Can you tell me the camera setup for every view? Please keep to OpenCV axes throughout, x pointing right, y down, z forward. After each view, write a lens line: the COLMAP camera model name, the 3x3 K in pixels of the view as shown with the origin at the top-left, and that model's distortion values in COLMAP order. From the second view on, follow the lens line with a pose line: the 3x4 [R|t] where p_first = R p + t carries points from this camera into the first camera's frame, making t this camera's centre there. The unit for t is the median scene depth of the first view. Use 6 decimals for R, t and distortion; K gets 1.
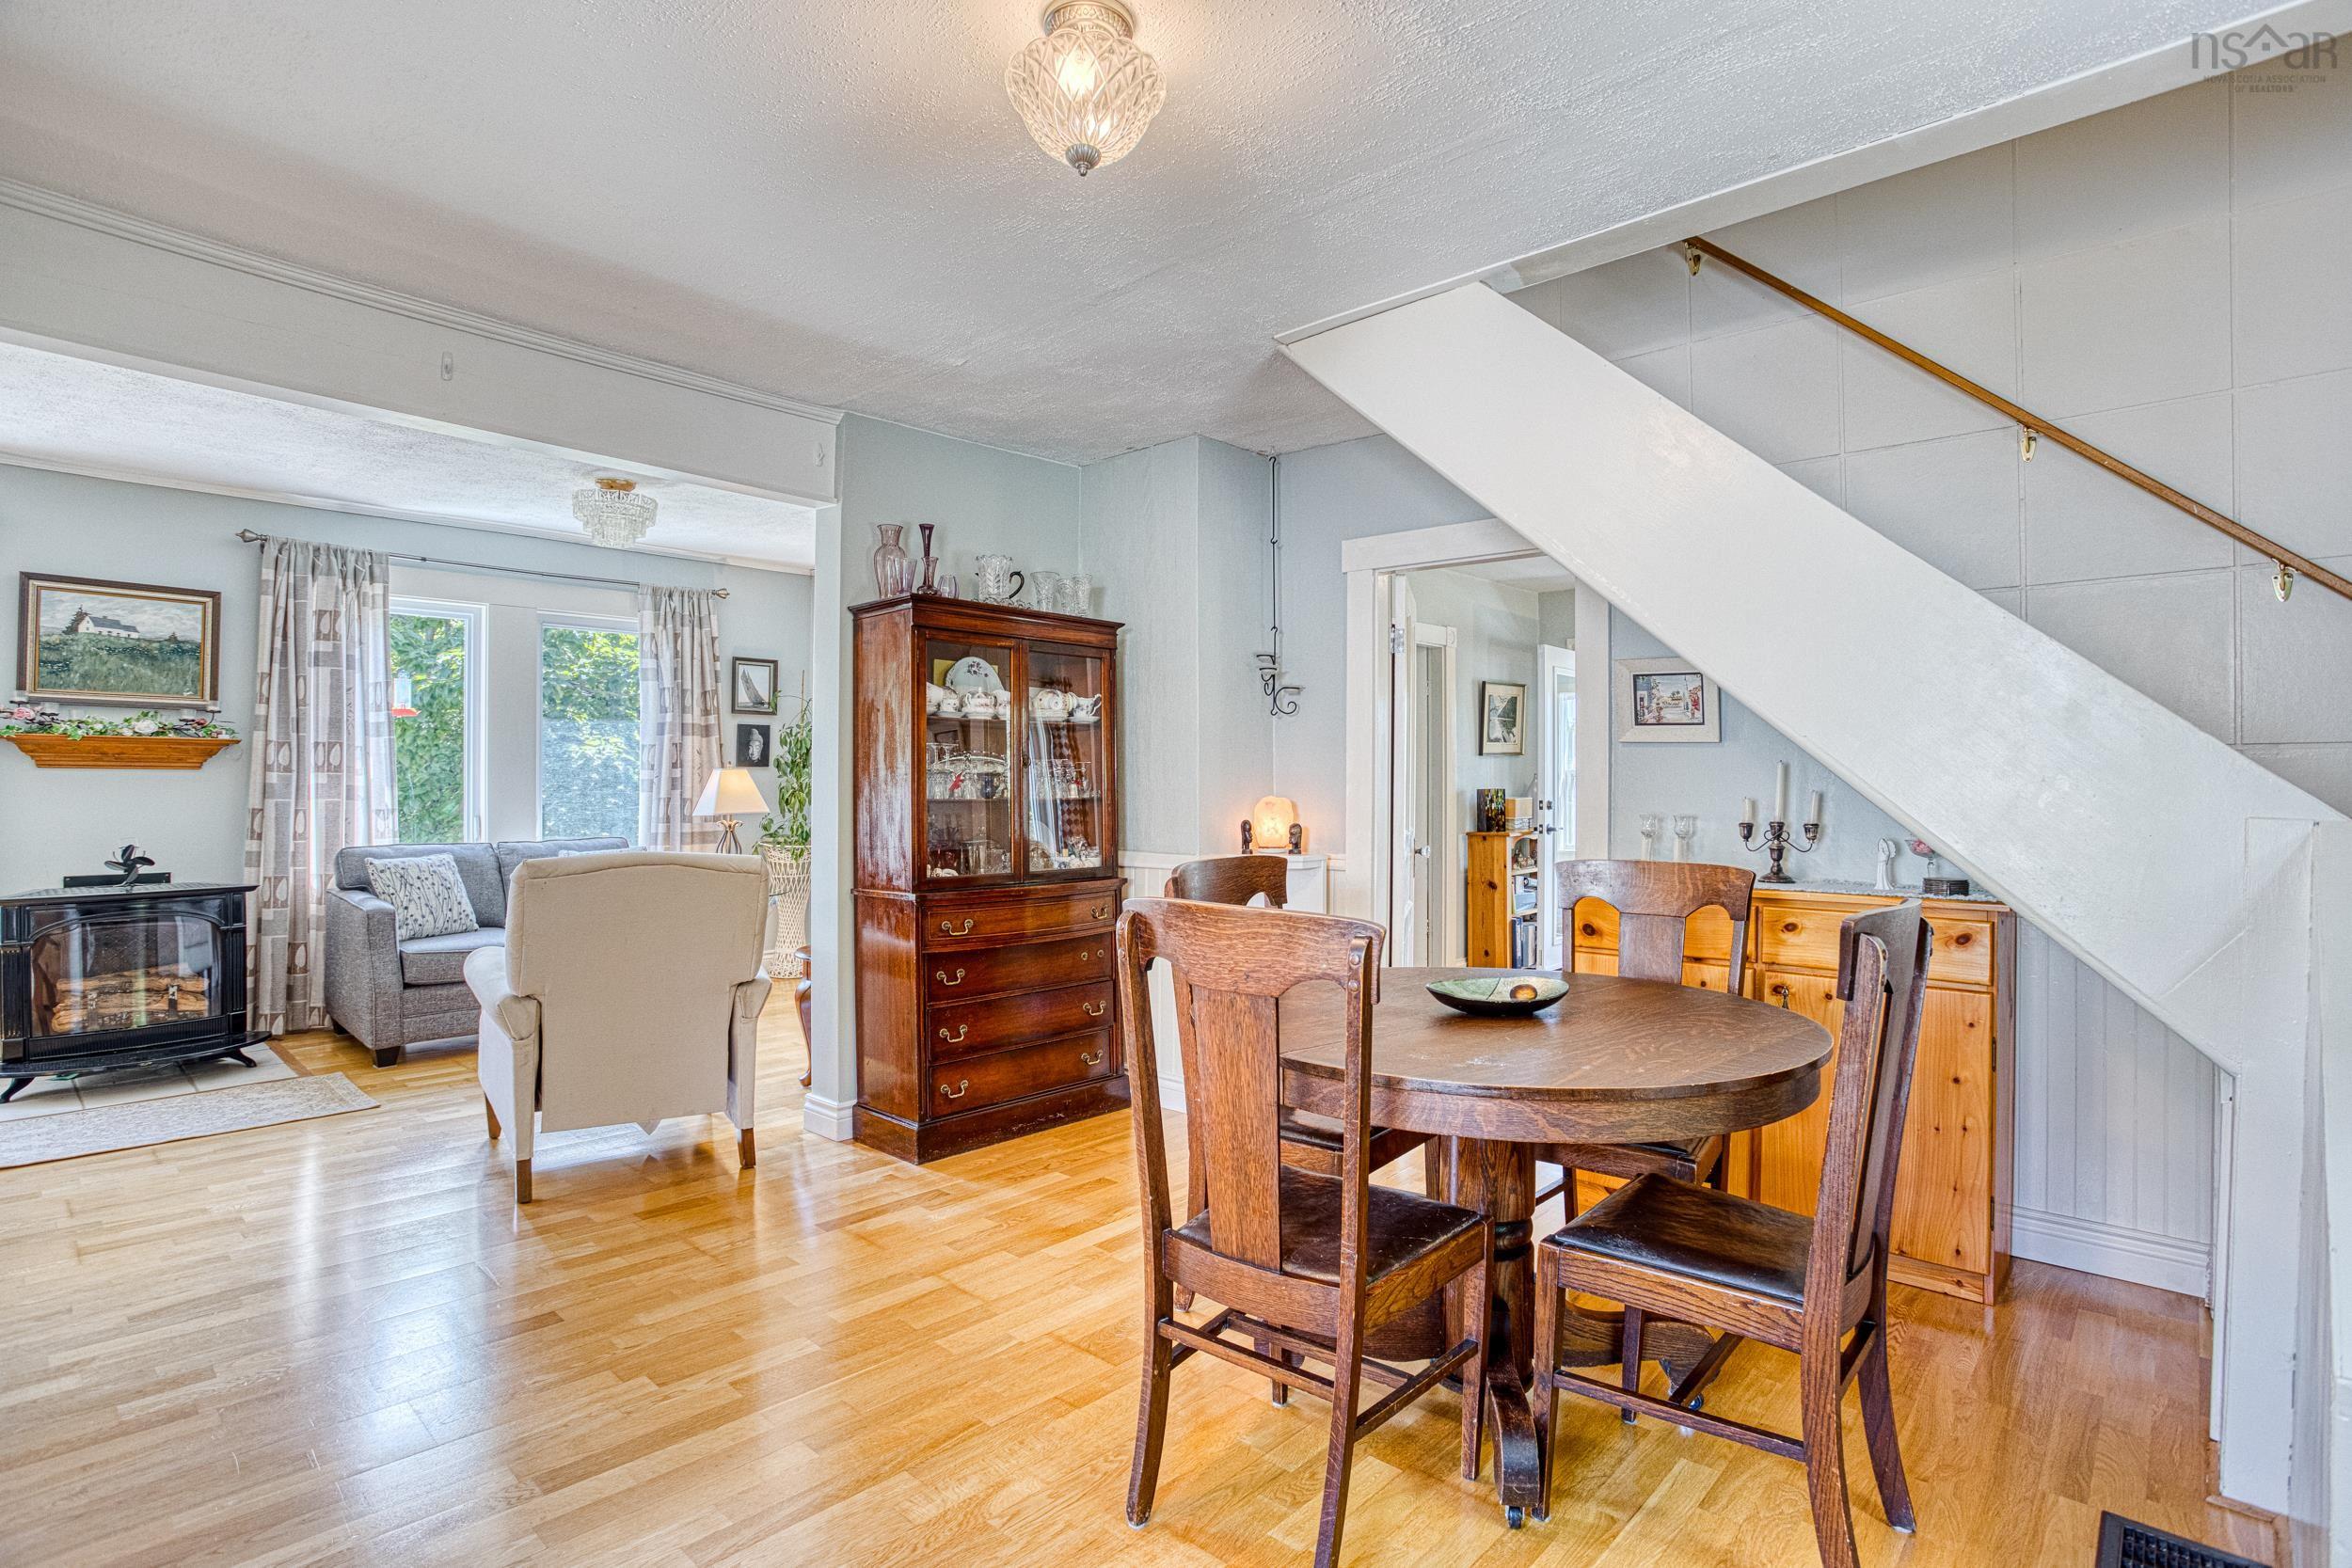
lens RADIAL K [[1147.3, 0, 1186.5], [0, 1147.3, 776.0], [0, 0, 1]] dist [-0.070495, 0.028486]
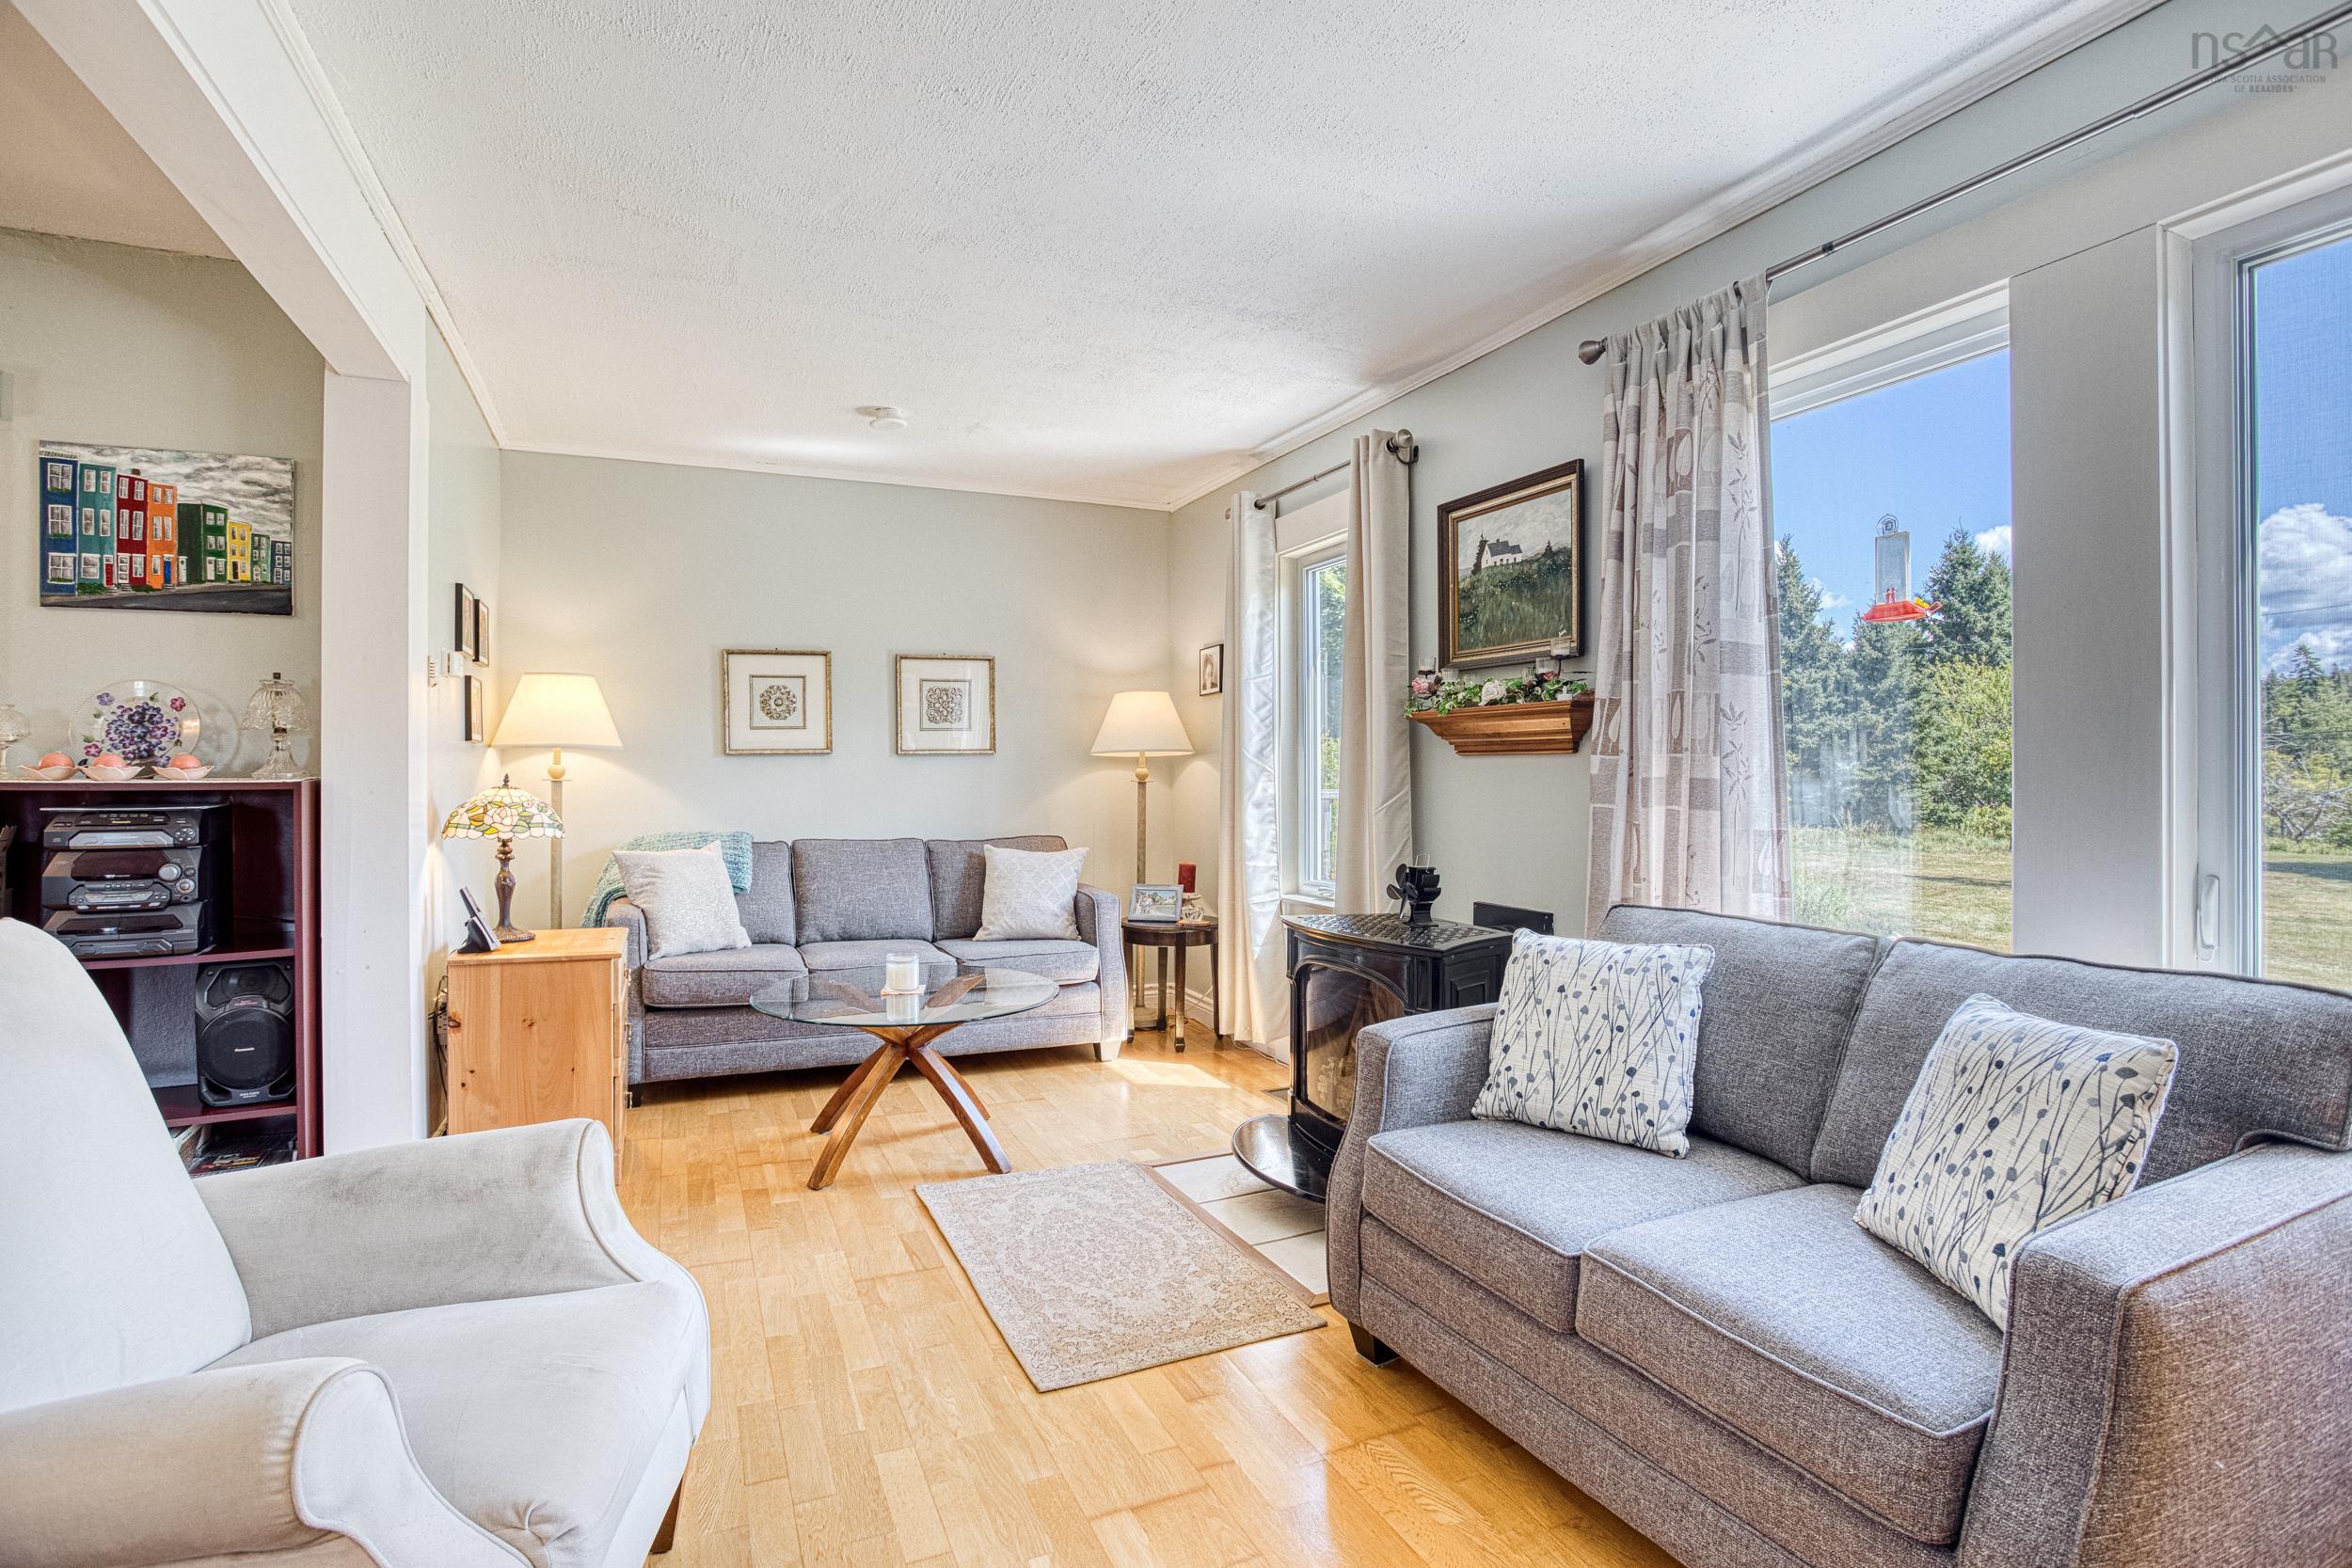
lens RADIAL K [[1147.3, 0, 1186.5], [0, 1147.3, 776.0], [0, 0, 1]] dist [-0.070495, 0.028486]
pose [[-0.394572, -0.001674, -0.918864, -0.231933], [0.002798, 0.999992, -0.003024, 0.008716], [0.918861, -0.003764, -0.394564, 1.104779]]
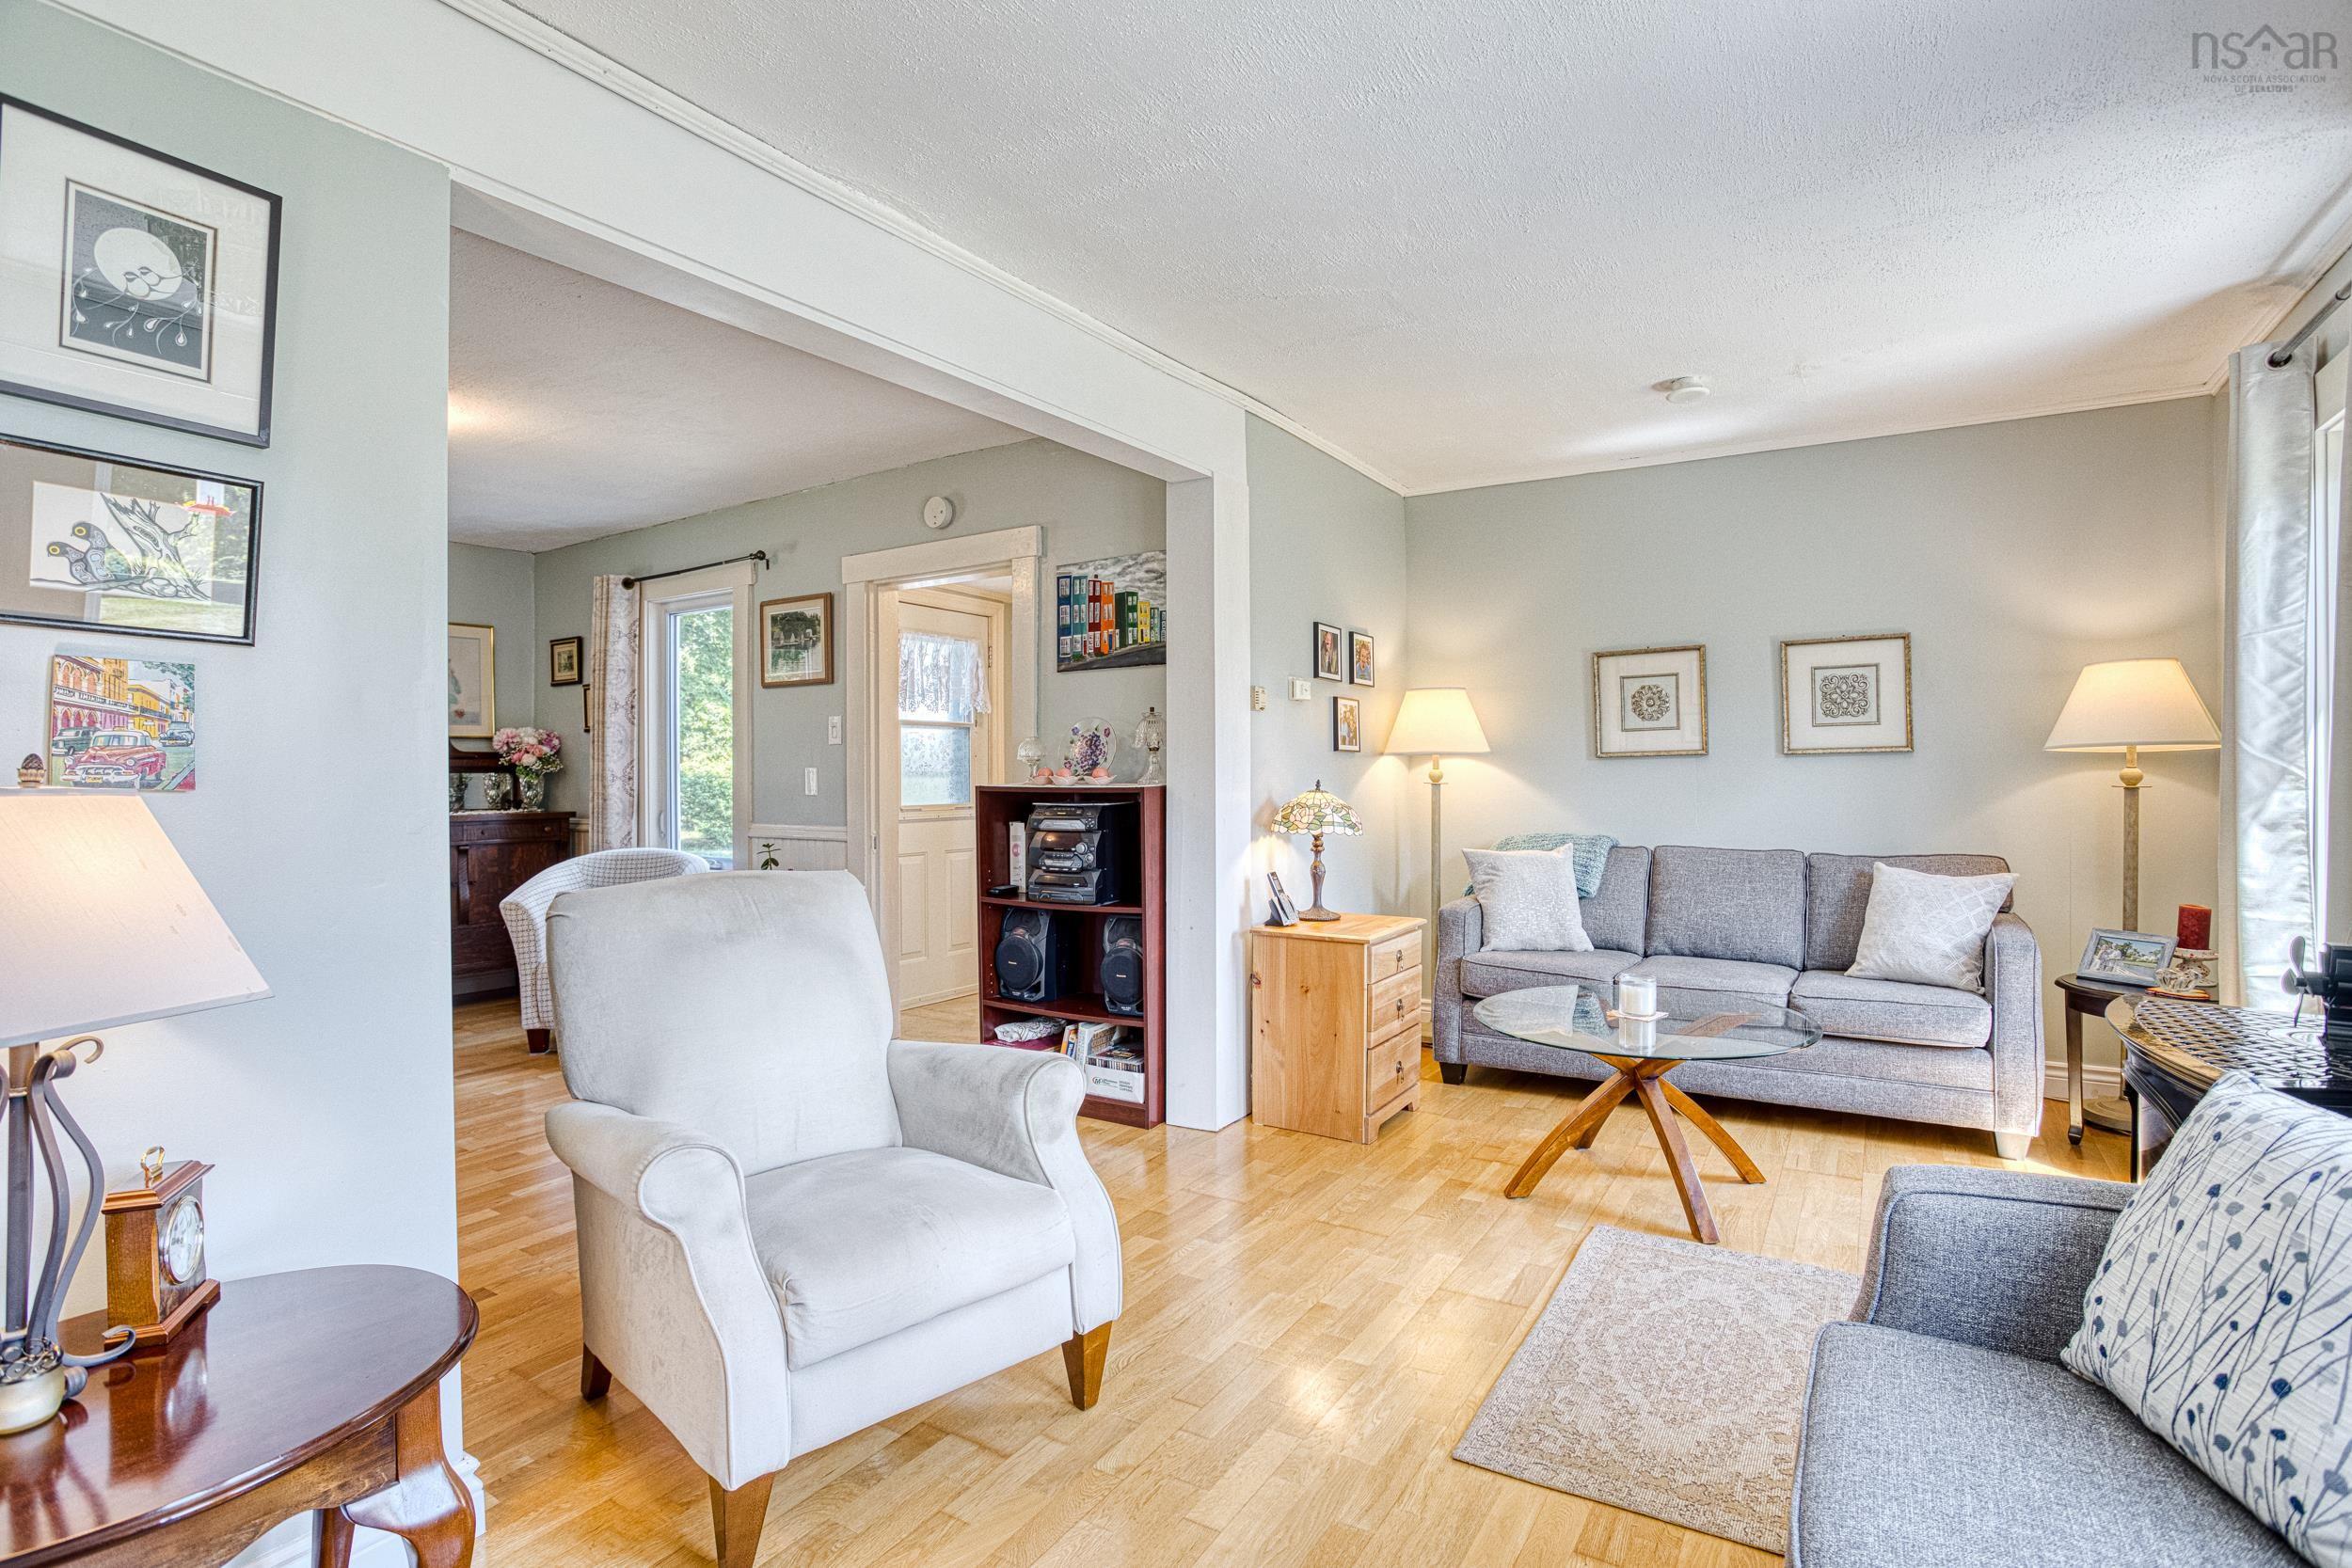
lens RADIAL K [[1147.3, 0, 1186.5], [0, 1147.3, 776.0], [0, 0, 1]] dist [-0.070495, 0.028486]
pose [[-0.982497, 0.002365, -0.186265, -0.453426], [0.002696, 0.999995, -0.001527, 0.002308], [0.186260, -0.002002, -0.982498, 1.262175]]
